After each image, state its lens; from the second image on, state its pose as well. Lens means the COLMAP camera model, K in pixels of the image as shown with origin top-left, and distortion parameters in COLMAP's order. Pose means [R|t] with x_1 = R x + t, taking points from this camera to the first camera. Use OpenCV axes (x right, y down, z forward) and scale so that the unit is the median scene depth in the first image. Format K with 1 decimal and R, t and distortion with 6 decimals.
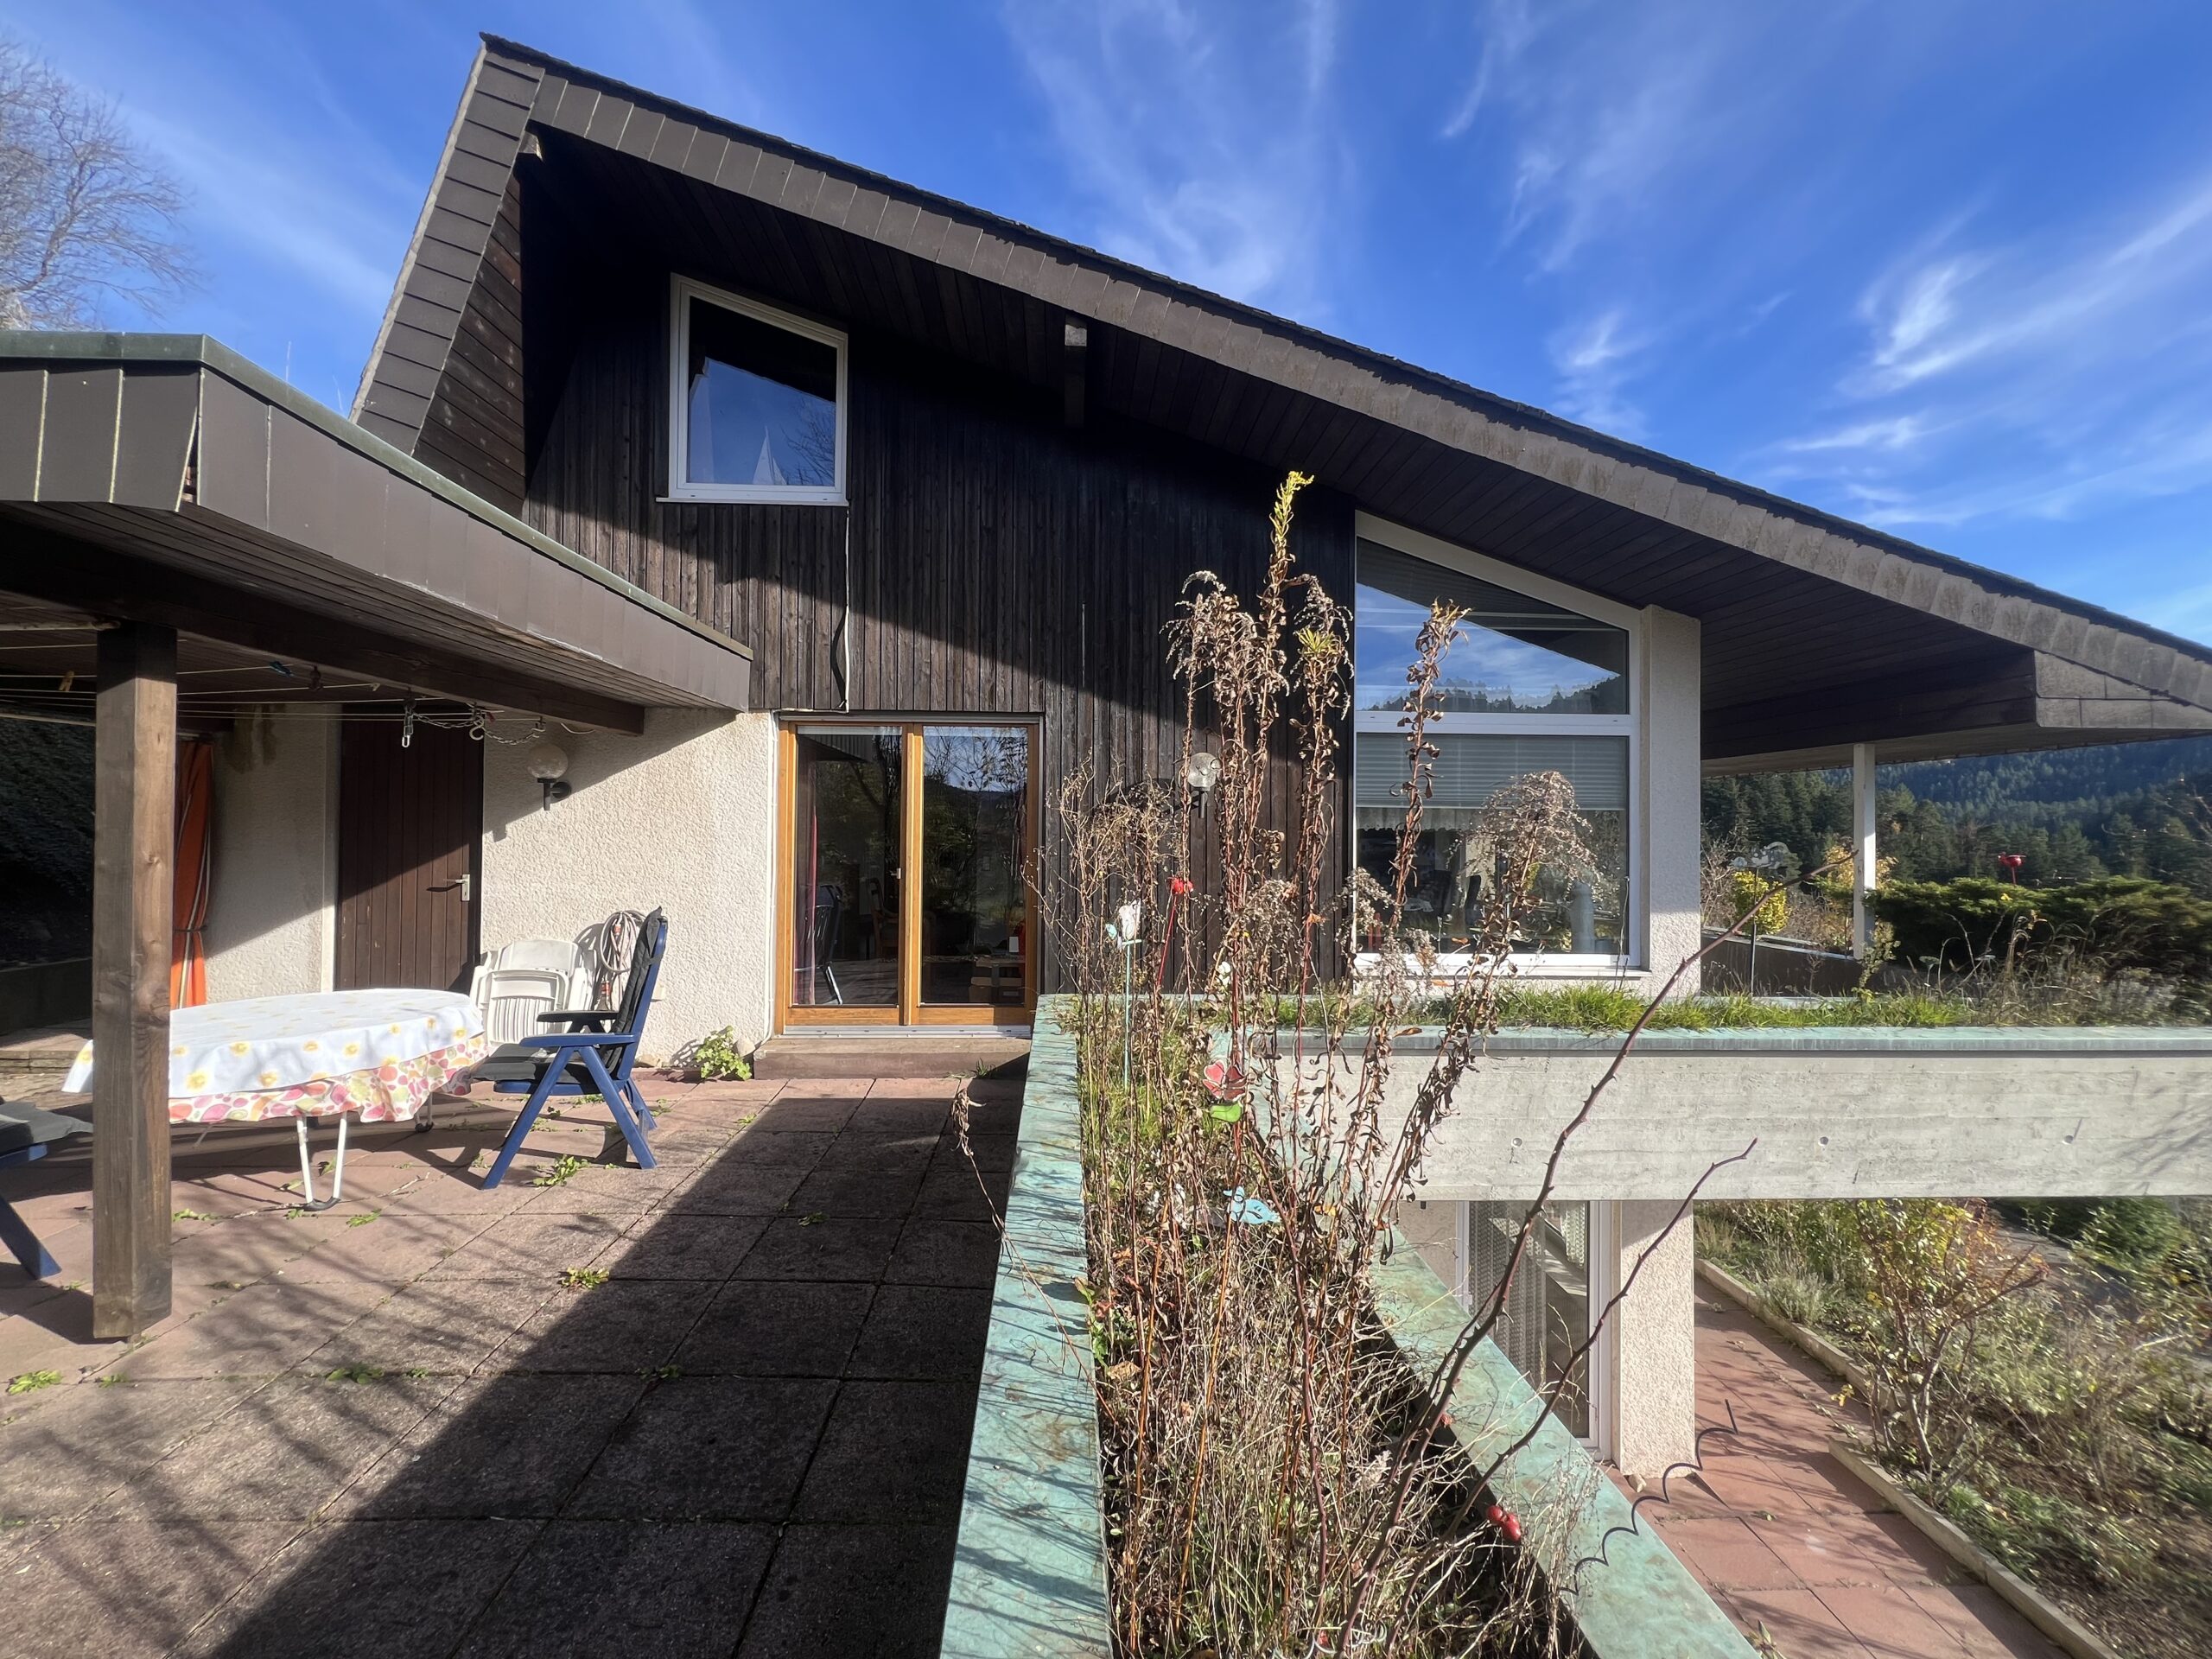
lens RADIAL K [[881.5, 0, 1099.9], [0, 881.5, 826.3], [0, 0, 1]] dist [-0.002216, 0.000257]
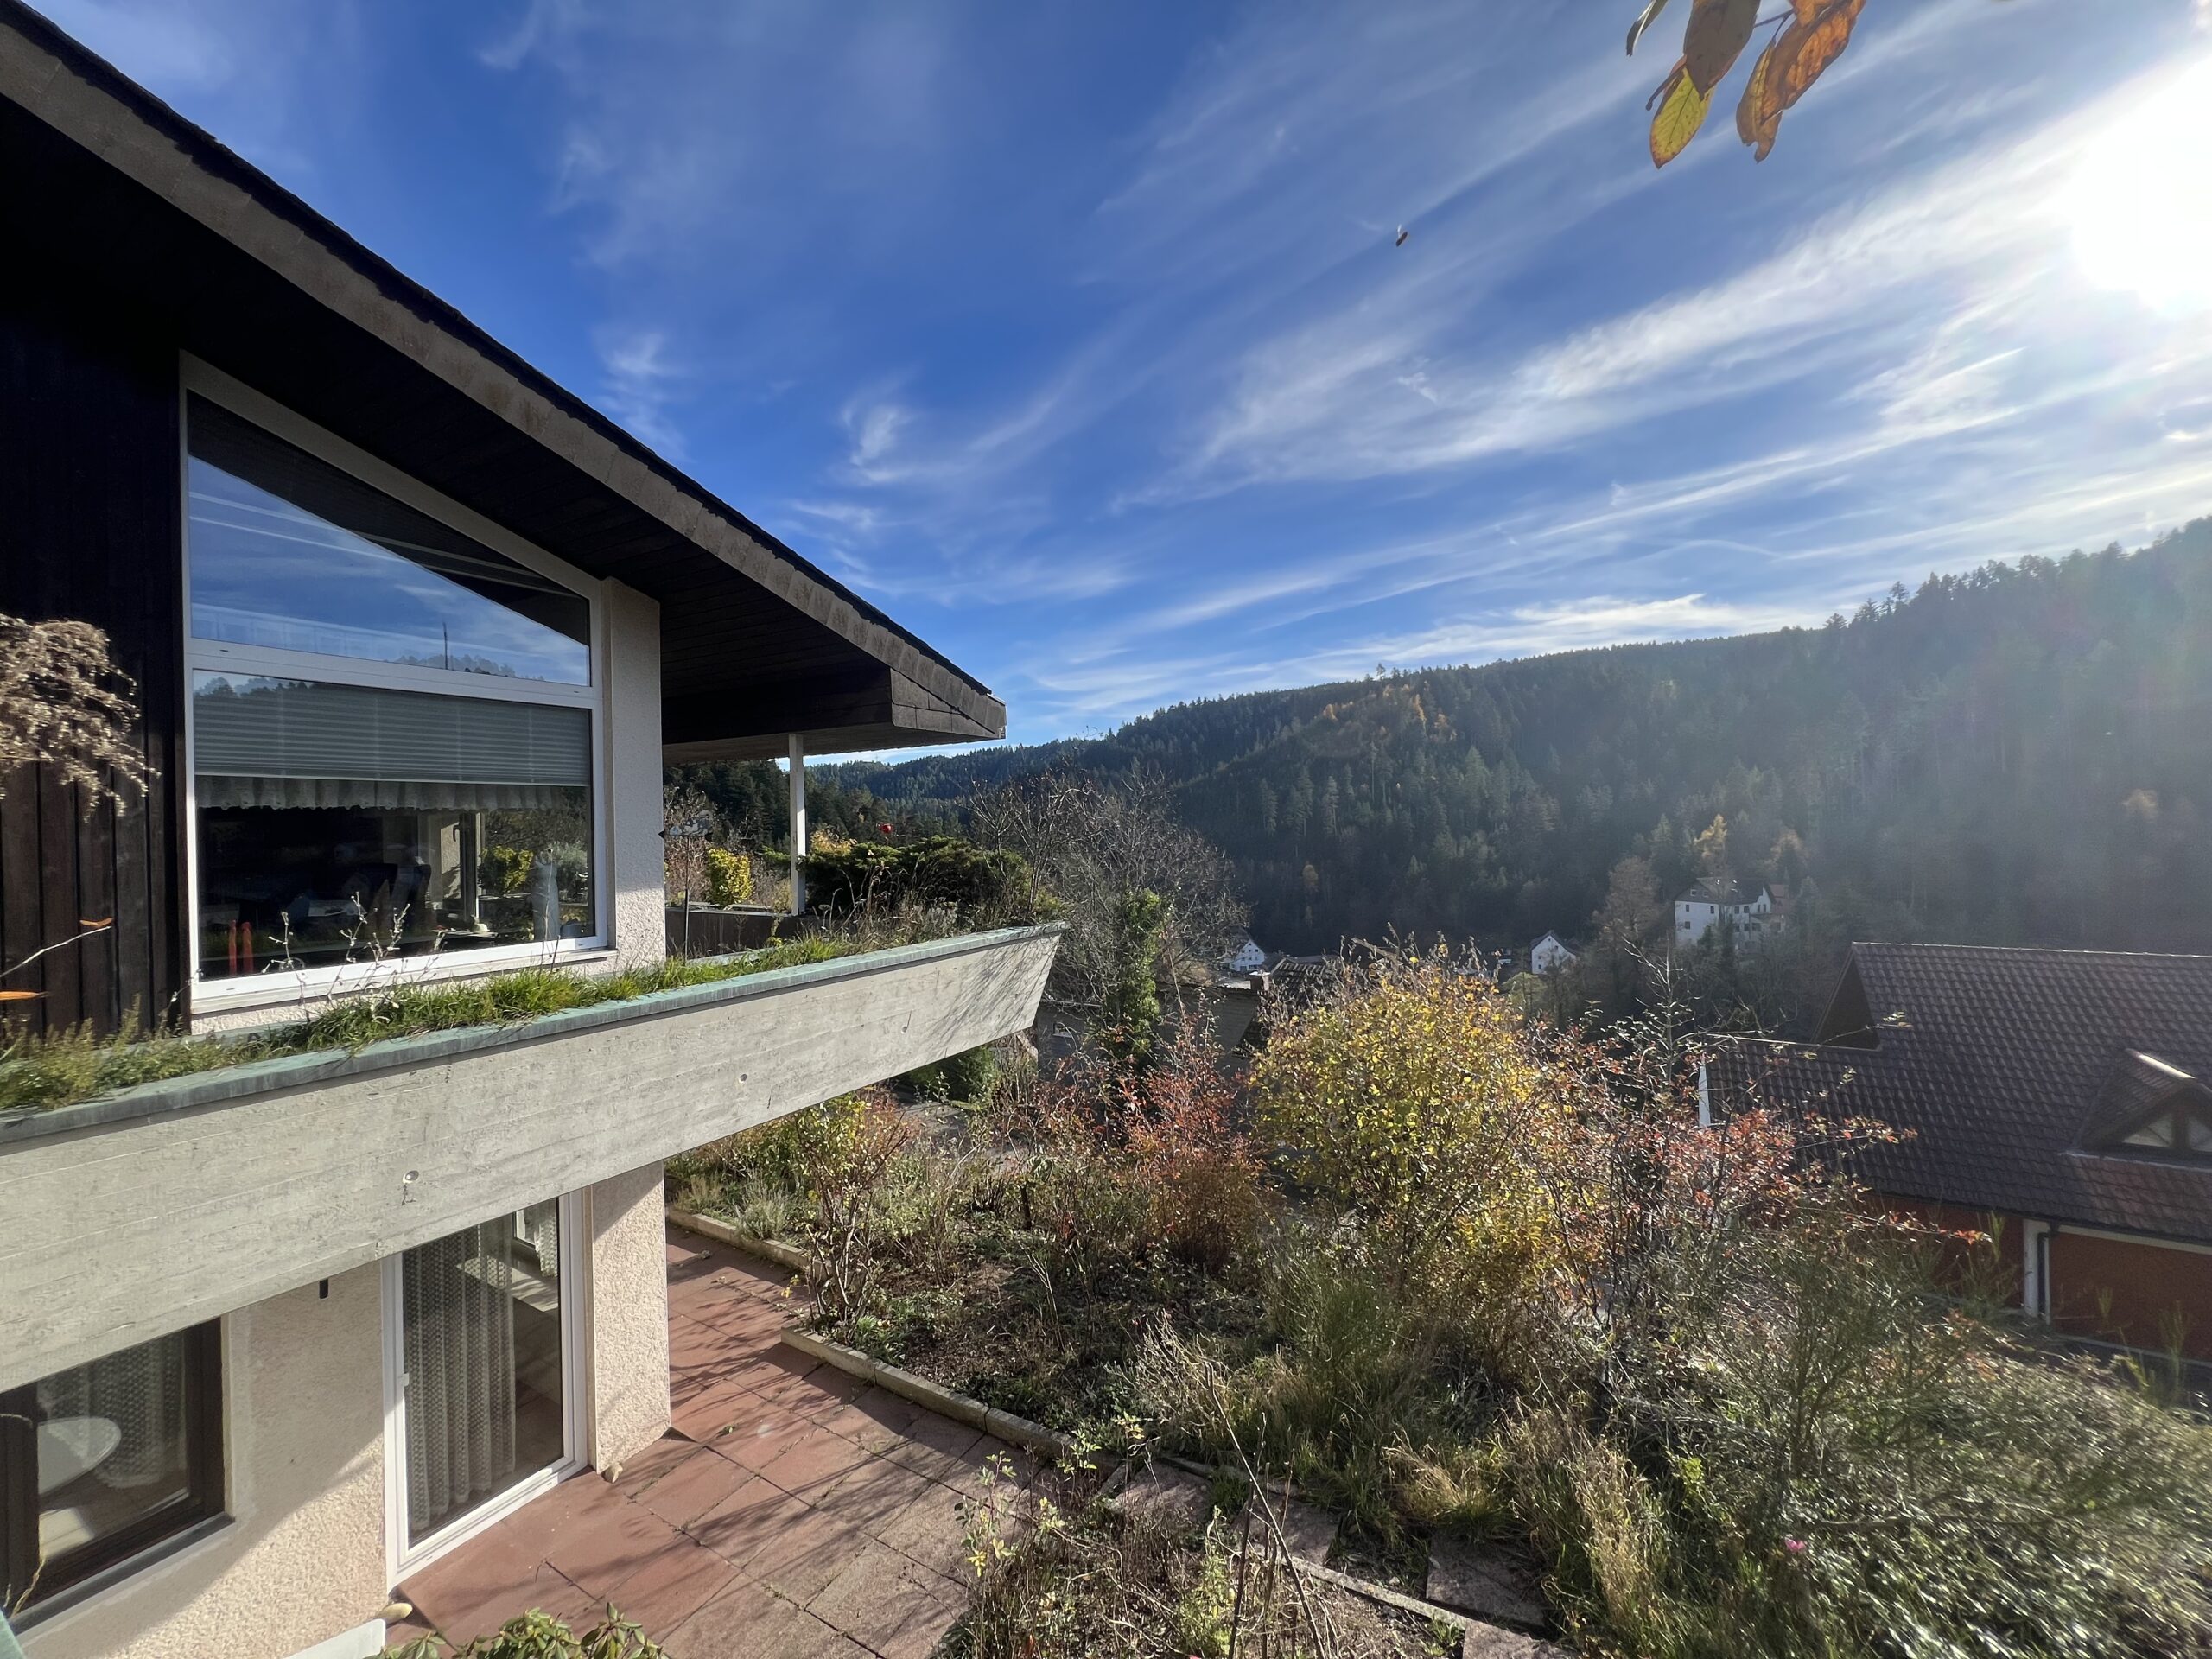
lens RADIAL K [[881.5, 0, 1099.9], [0, 881.5, 826.3], [0, 0, 1]] dist [-0.002216, 0.000257]
pose [[0.542251, -0.019546, 0.839989, 0.099044], [0.014634, 0.999797, 0.013817, 0.022267], [-0.840089, 0.004800, 0.542428, 0.012216]]
